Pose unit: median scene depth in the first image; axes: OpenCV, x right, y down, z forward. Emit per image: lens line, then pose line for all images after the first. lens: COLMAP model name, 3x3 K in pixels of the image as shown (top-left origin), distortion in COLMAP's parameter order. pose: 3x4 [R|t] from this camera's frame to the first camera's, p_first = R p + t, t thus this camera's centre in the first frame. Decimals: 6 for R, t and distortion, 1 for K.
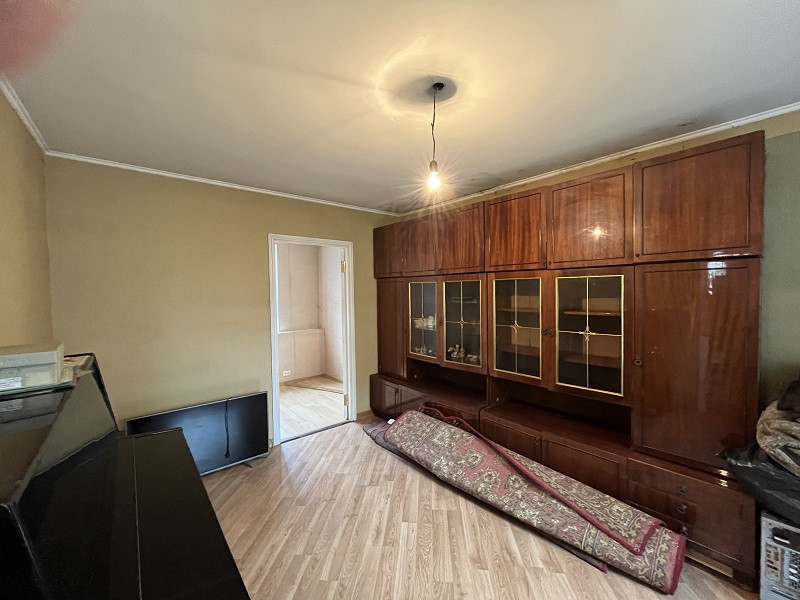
lens RADIAL K [[320.9, 0, 400.0], [0, 320.9, 300.0], [0, 0, 1]] dist [0.001102, -0.003542]
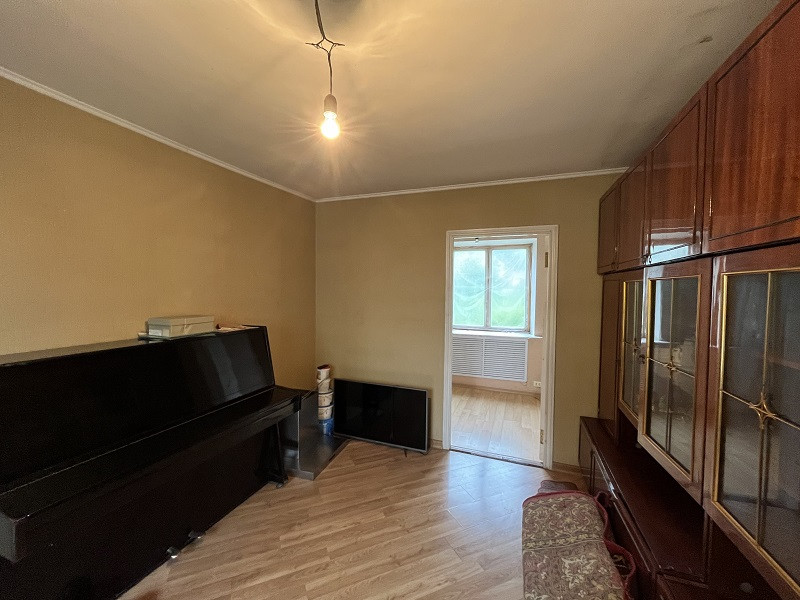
lens RADIAL K [[320.9, 0, 400.0], [0, 320.9, 300.0], [0, 0, 1]] dist [0.001102, -0.003542]
pose [[0.488865, 0.051469, -0.870840, 0.433149], [-0.045525, 0.998403, 0.033453, -0.026717], [0.871171, 0.023291, 0.490427, 0.464412]]
